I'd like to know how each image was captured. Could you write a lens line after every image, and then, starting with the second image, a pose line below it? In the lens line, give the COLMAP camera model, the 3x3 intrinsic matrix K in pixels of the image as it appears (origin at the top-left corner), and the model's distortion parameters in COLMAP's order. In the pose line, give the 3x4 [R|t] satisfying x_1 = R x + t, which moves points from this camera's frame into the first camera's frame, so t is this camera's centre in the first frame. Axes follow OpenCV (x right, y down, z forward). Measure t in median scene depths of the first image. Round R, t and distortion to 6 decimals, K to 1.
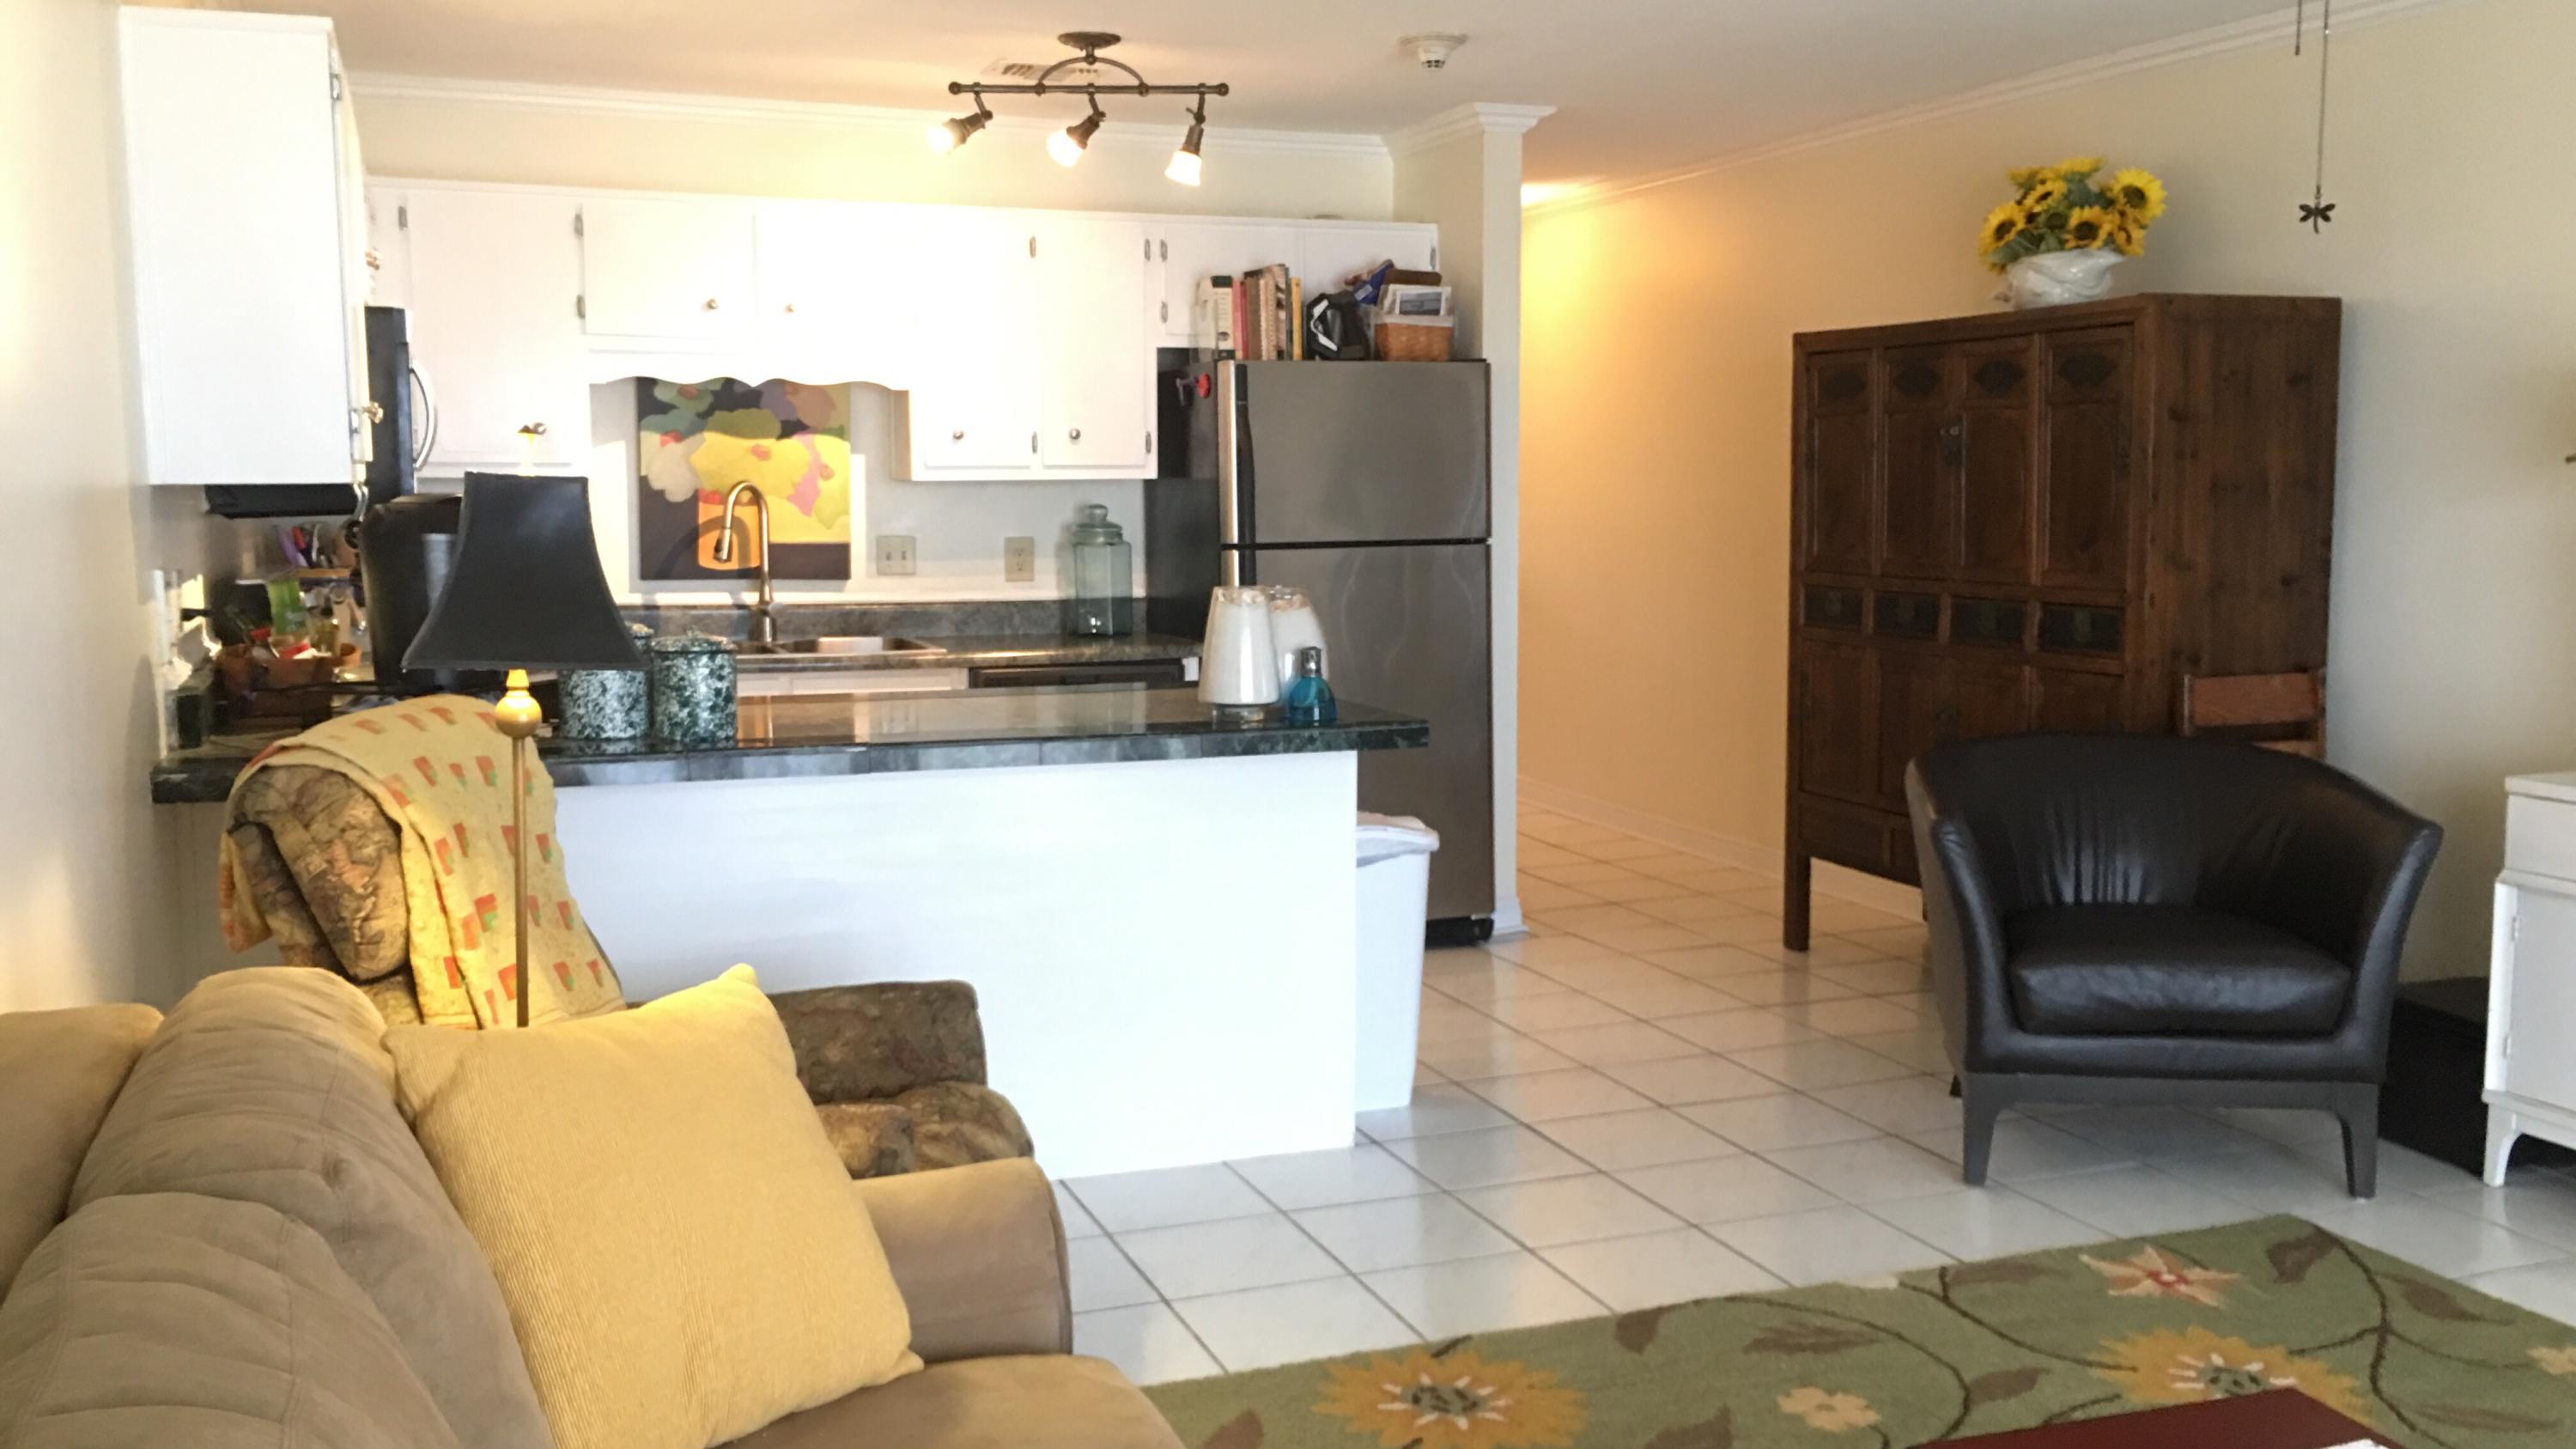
lens RADIAL K [[2201.0, 0, 1275.2], [0, 2201.0, 725.0], [0, 0, 1]] dist [0.082736, -0.130186]
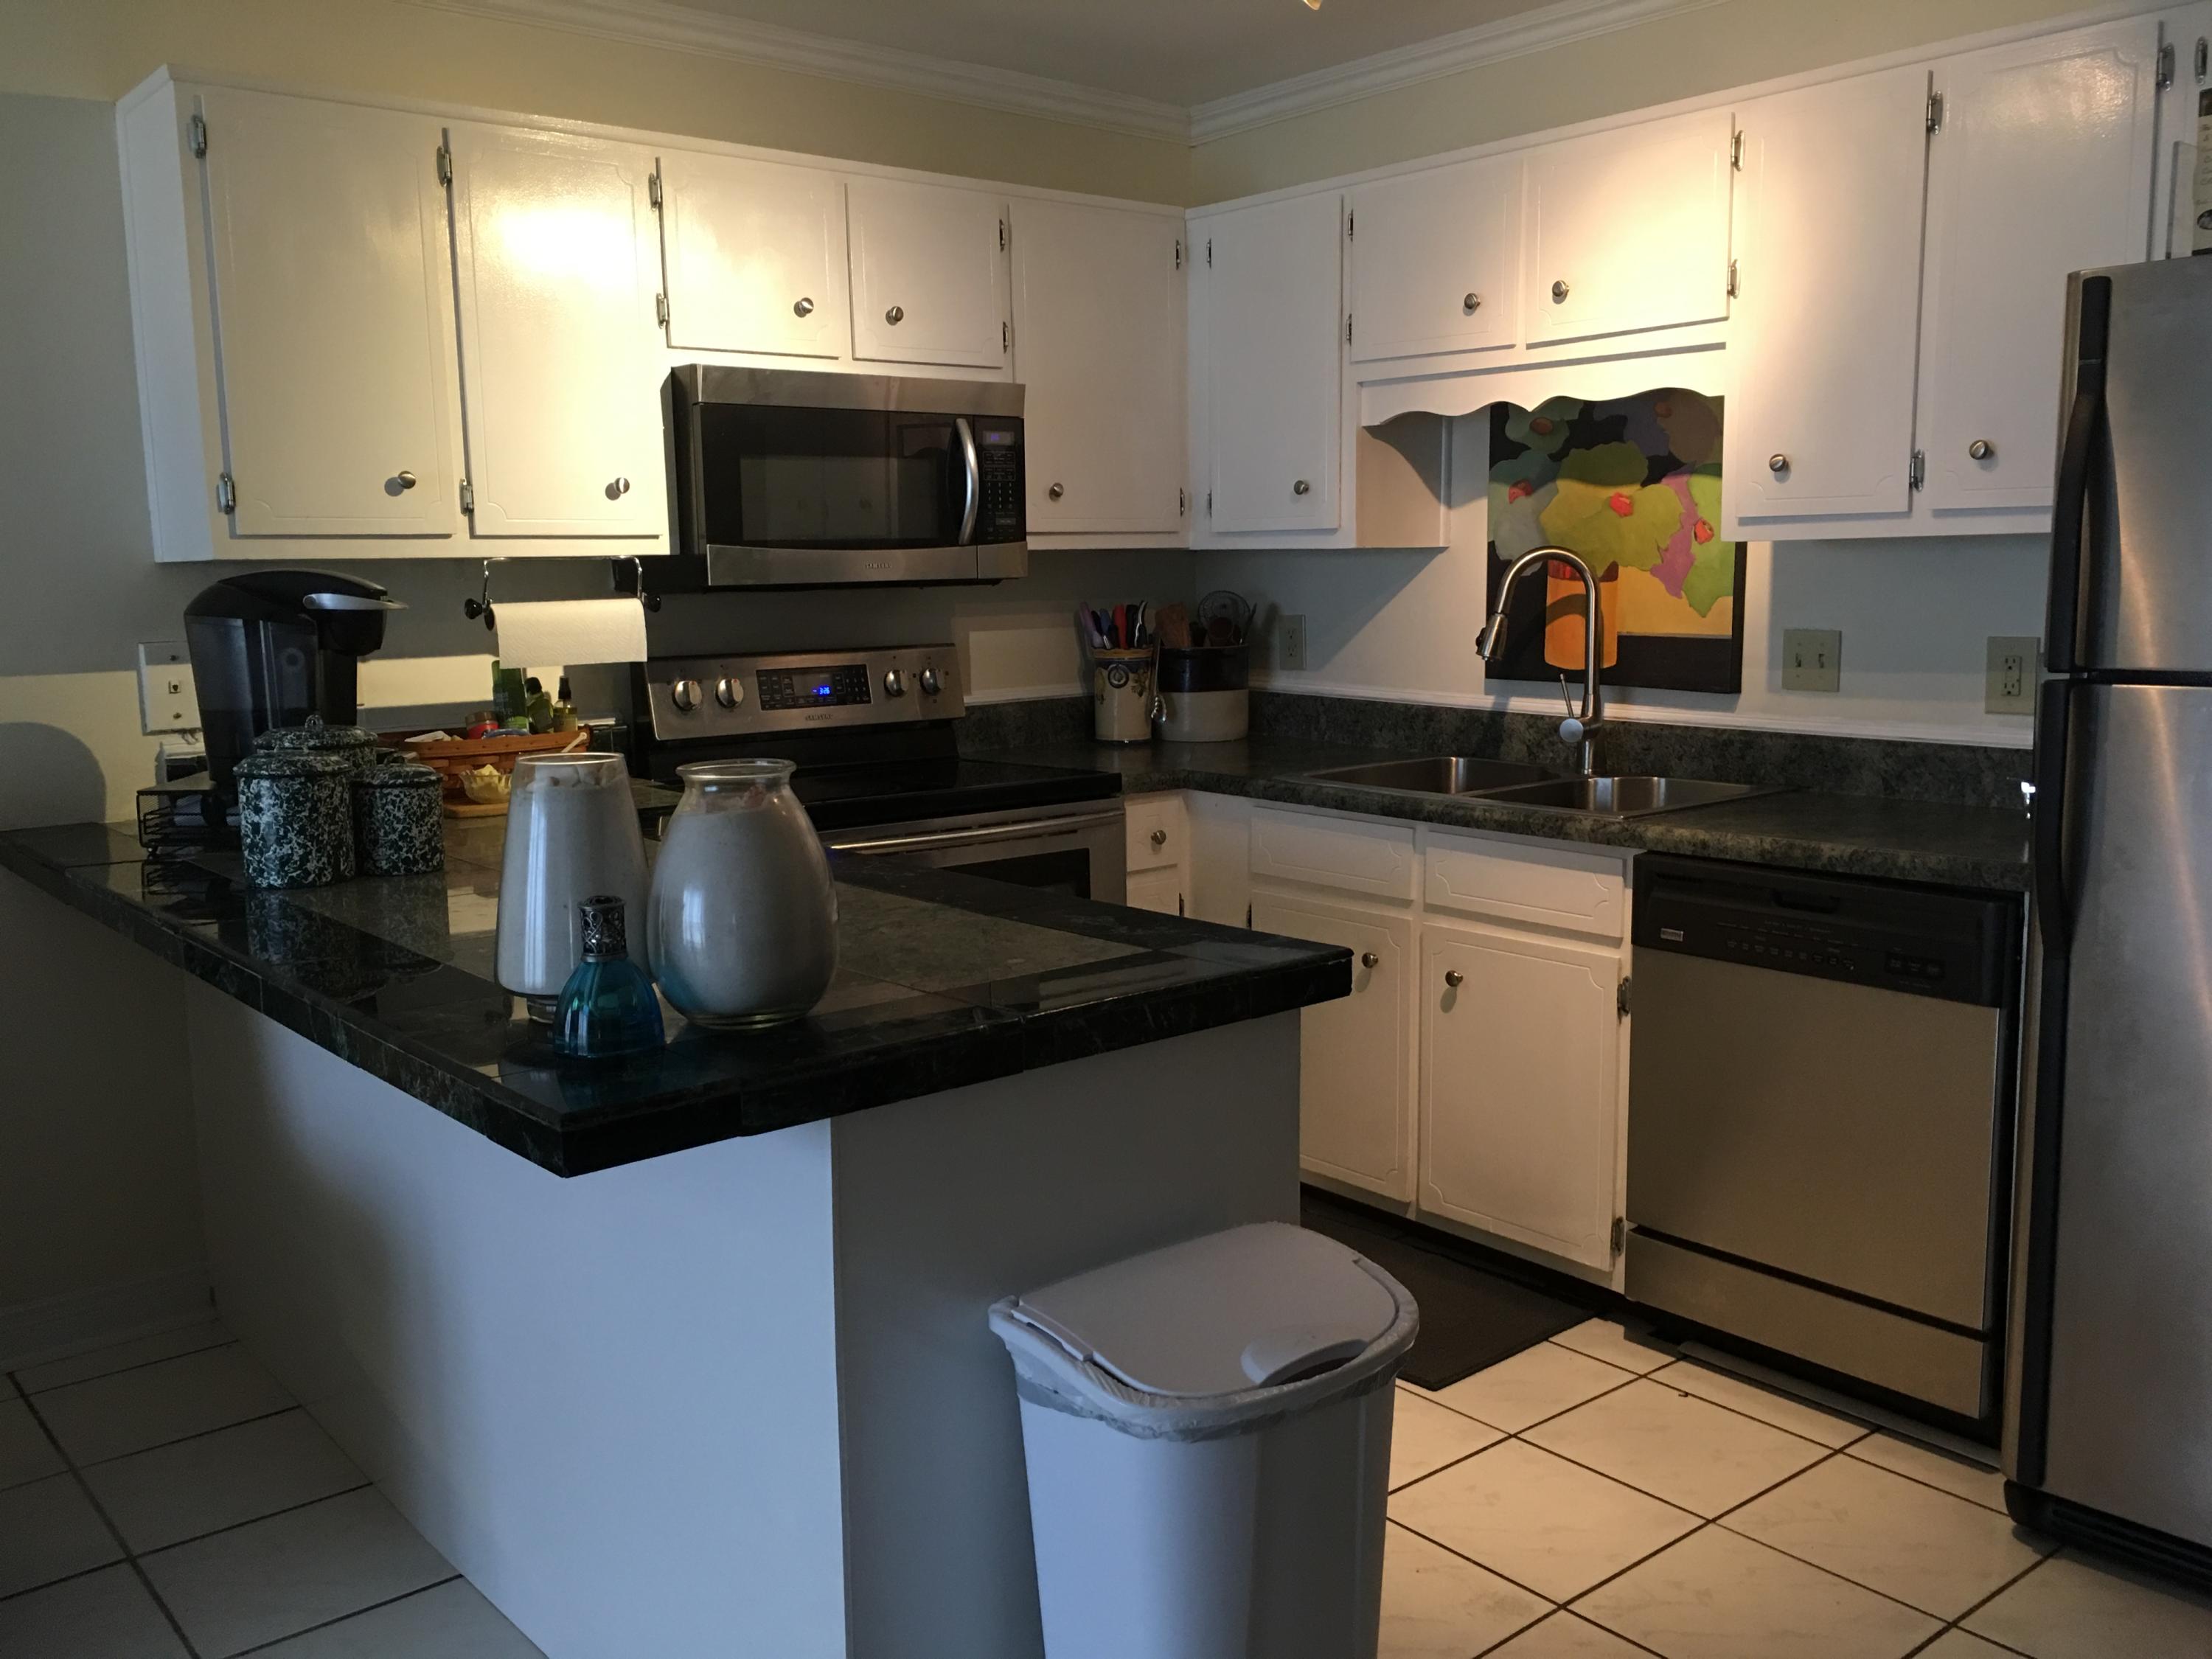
lens RADIAL K [[1885.4, 0, 1106.0], [0, 1885.4, 829.5], [0, 0, 1]] dist [0.076231, -0.096543]
pose [[0.332084, 0.130088, -0.934236, 0.293159], [-0.094205, 0.990066, 0.104376, -0.069916], [0.938534, 0.053348, 0.341040, 0.657722]]
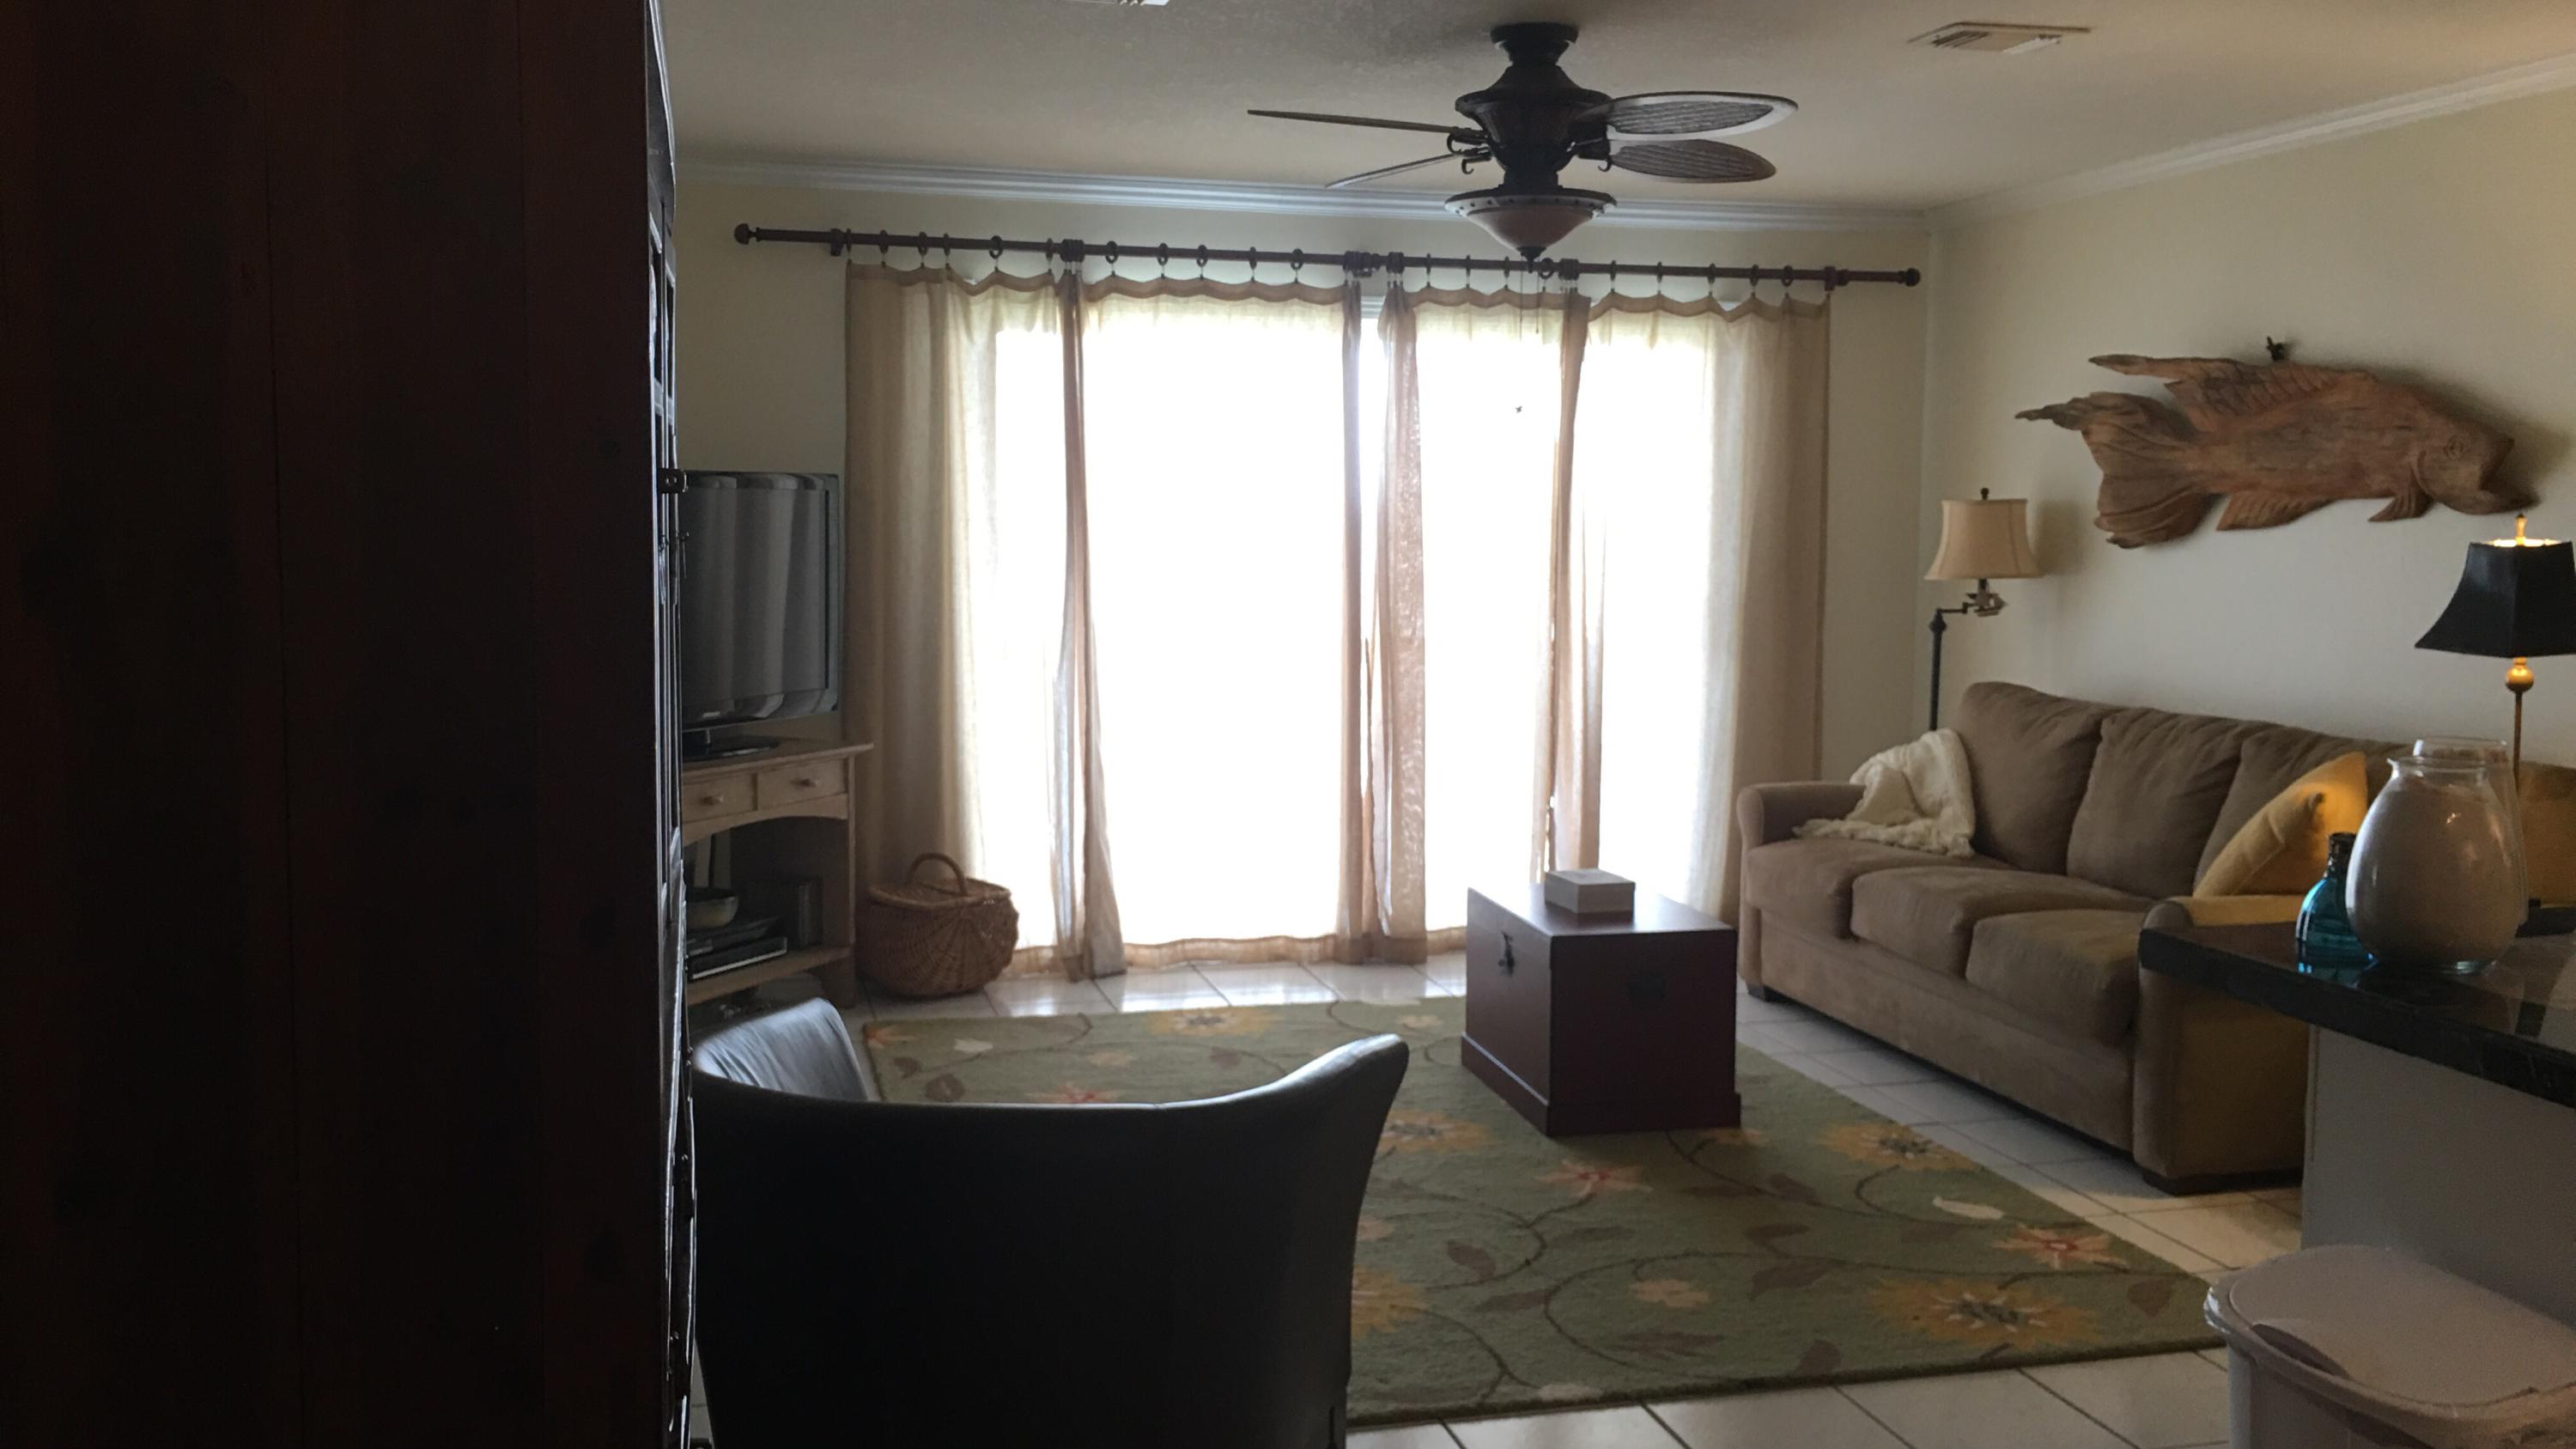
lens RADIAL K [[2201.0, 0, 1275.2], [0, 2201.0, 725.0], [0, 0, 1]] dist [0.082736, -0.130186]
pose [[-0.993337, -0.011040, 0.114715, 0.173533], [0.013730, 0.976974, 0.212915, -0.144061], [-0.114424, 0.213071, -0.970313, 1.141195]]
